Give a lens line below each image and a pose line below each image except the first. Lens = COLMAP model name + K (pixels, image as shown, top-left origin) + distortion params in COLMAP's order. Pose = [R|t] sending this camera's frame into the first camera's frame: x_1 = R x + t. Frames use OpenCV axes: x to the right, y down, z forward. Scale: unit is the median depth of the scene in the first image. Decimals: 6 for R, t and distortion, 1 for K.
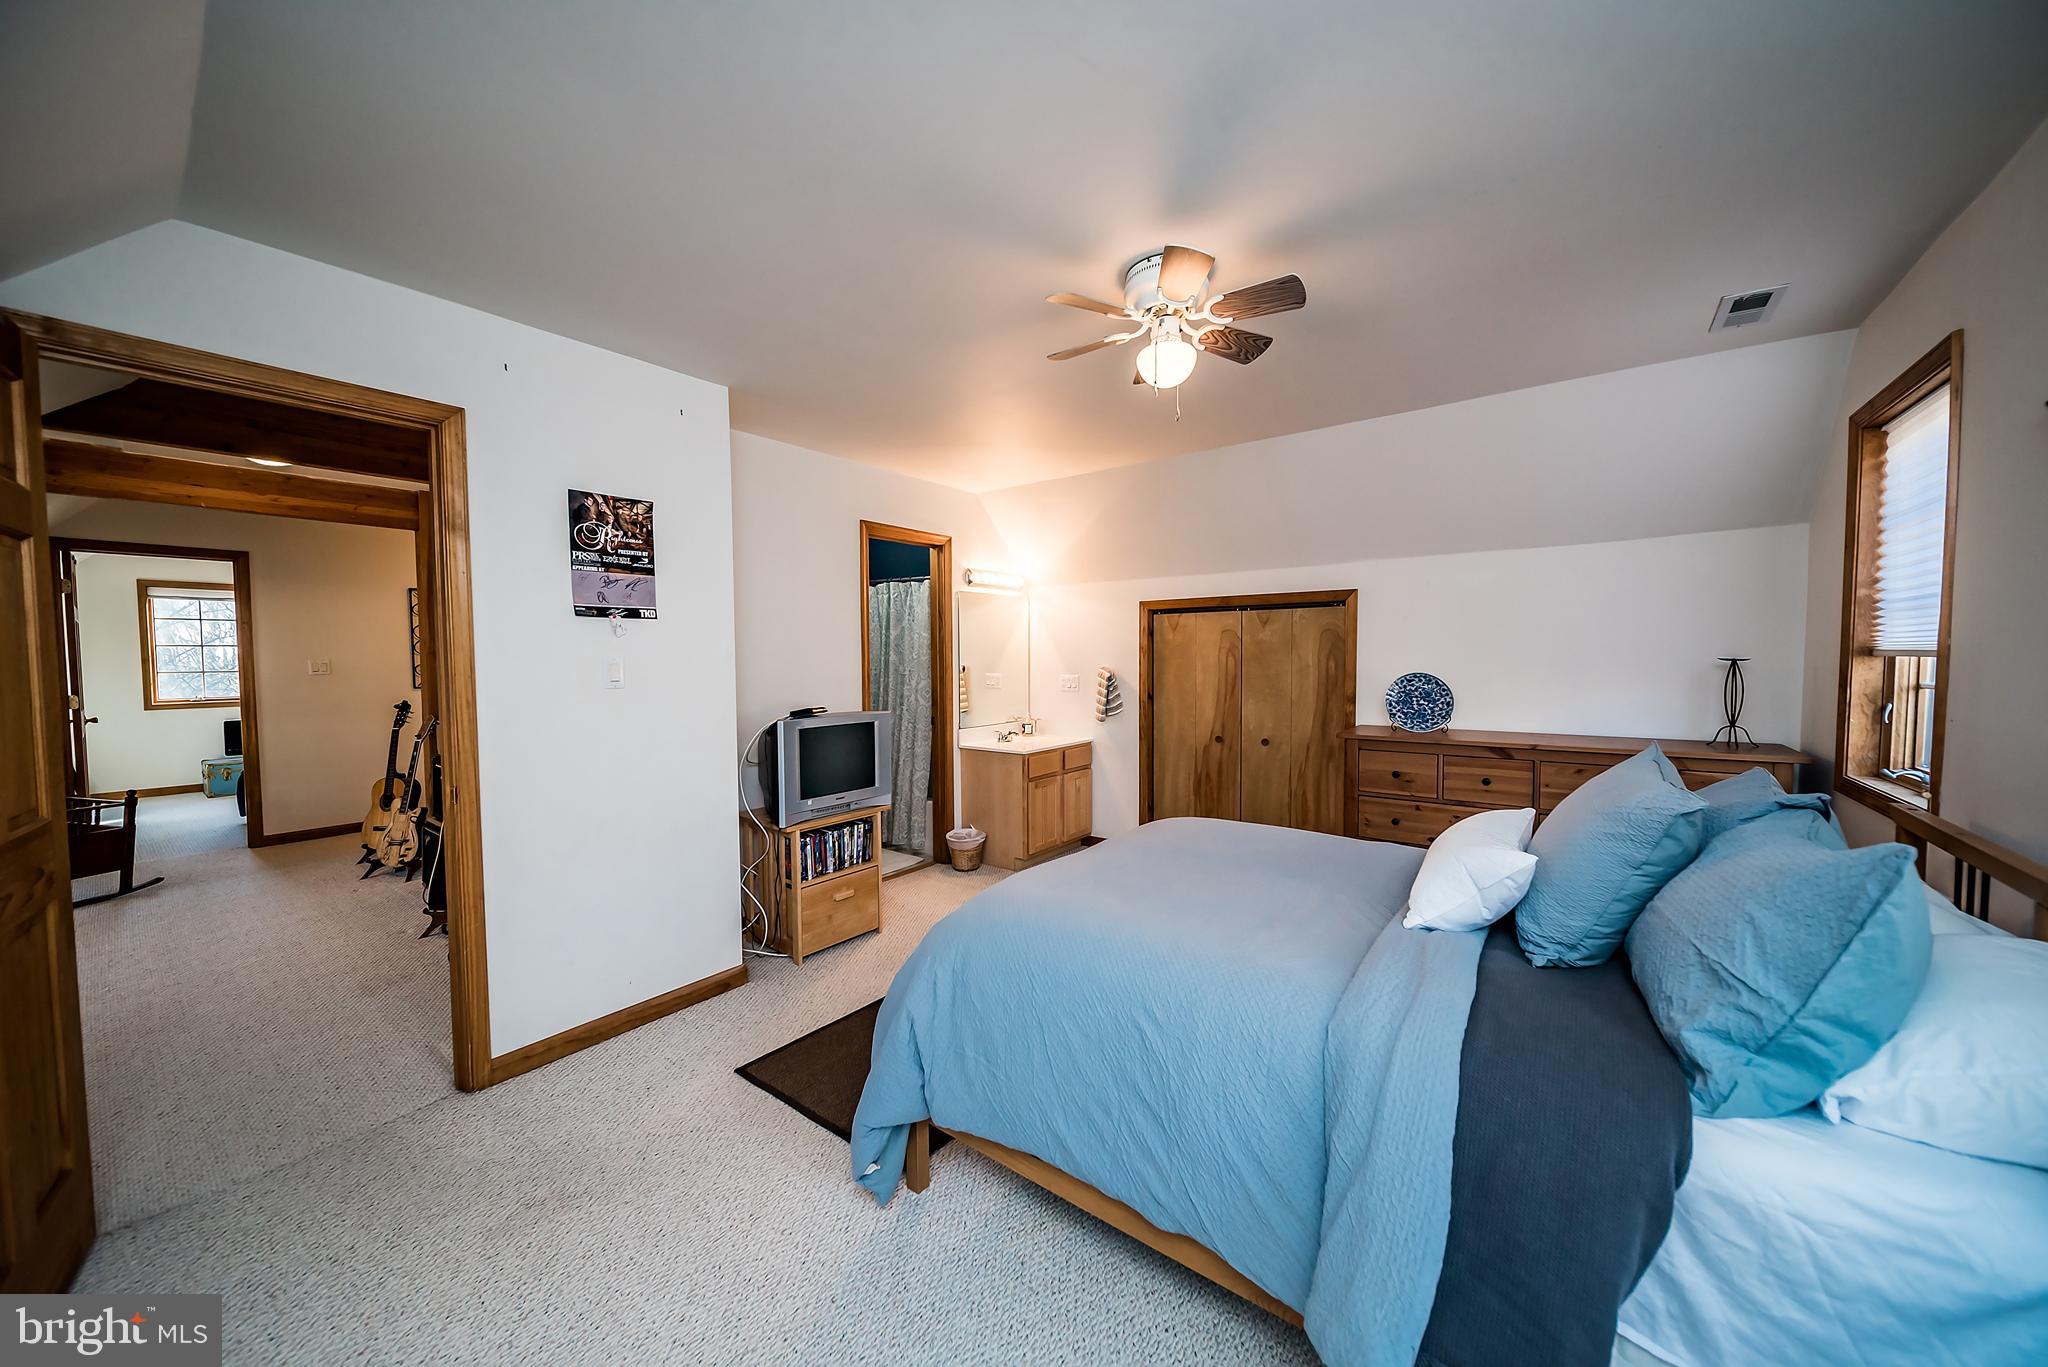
lens RADIAL K [[737.3, 0, 1024.0], [0, 737.3, 683.5], [0, 0, 1]] dist [-0.001104, -0.000142]
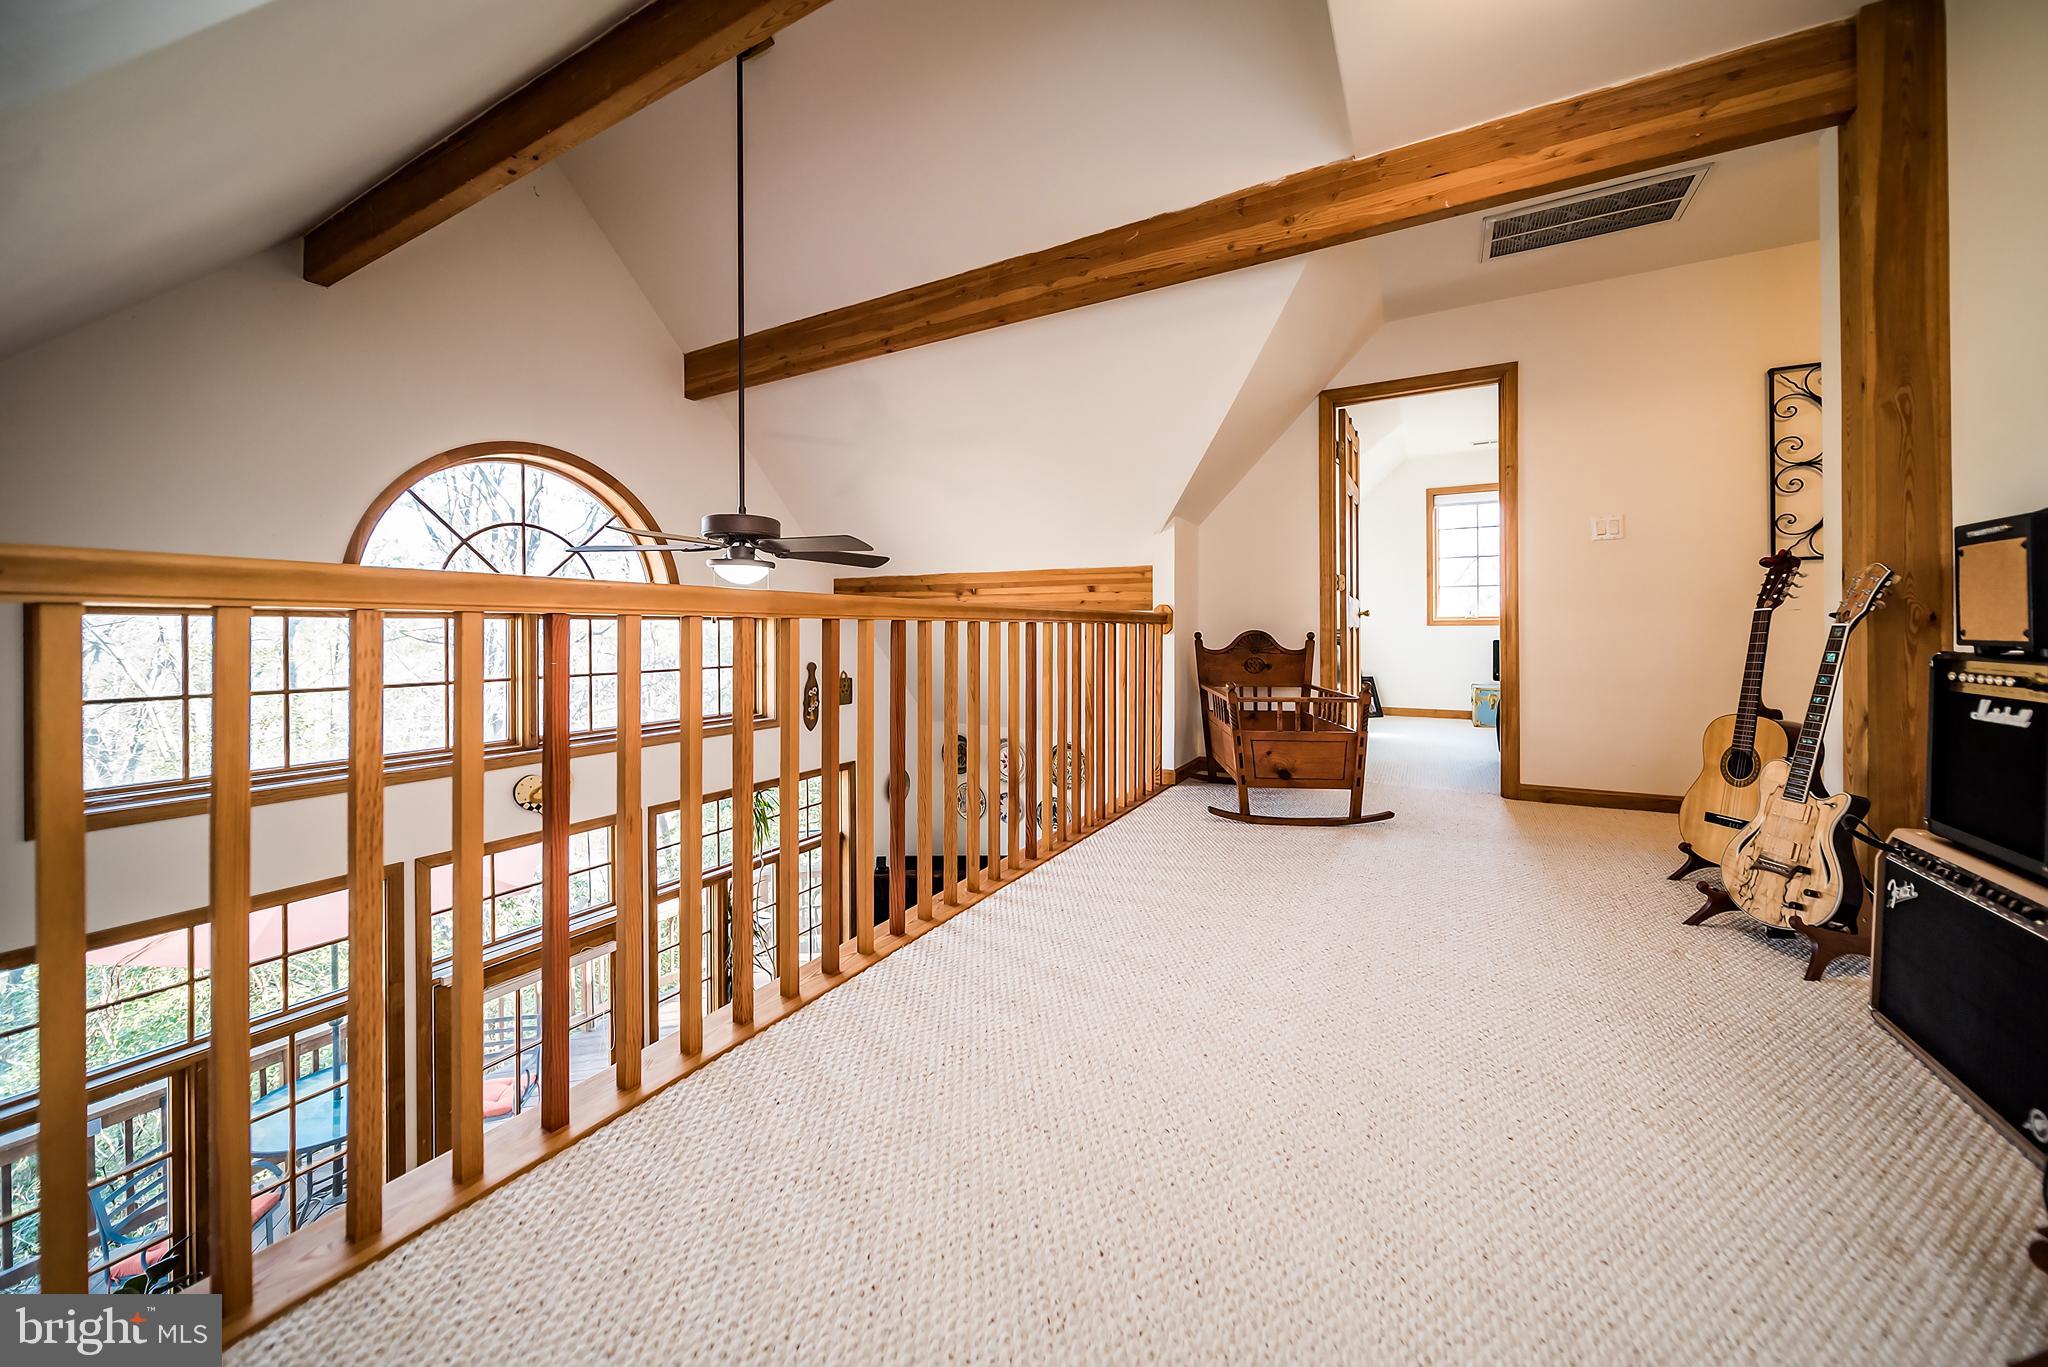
lens RADIAL K [[759.0, 0, 1023.6], [0, 759.0, 616.7], [0, 0, 1]] dist [-0.000193, -0.000074]
pose [[0.172636, -0.006929, -0.984961, -0.479889], [-0.046395, 0.998808, -0.015158, 0.096780], [0.983892, 0.048314, 0.172109, 0.479165]]
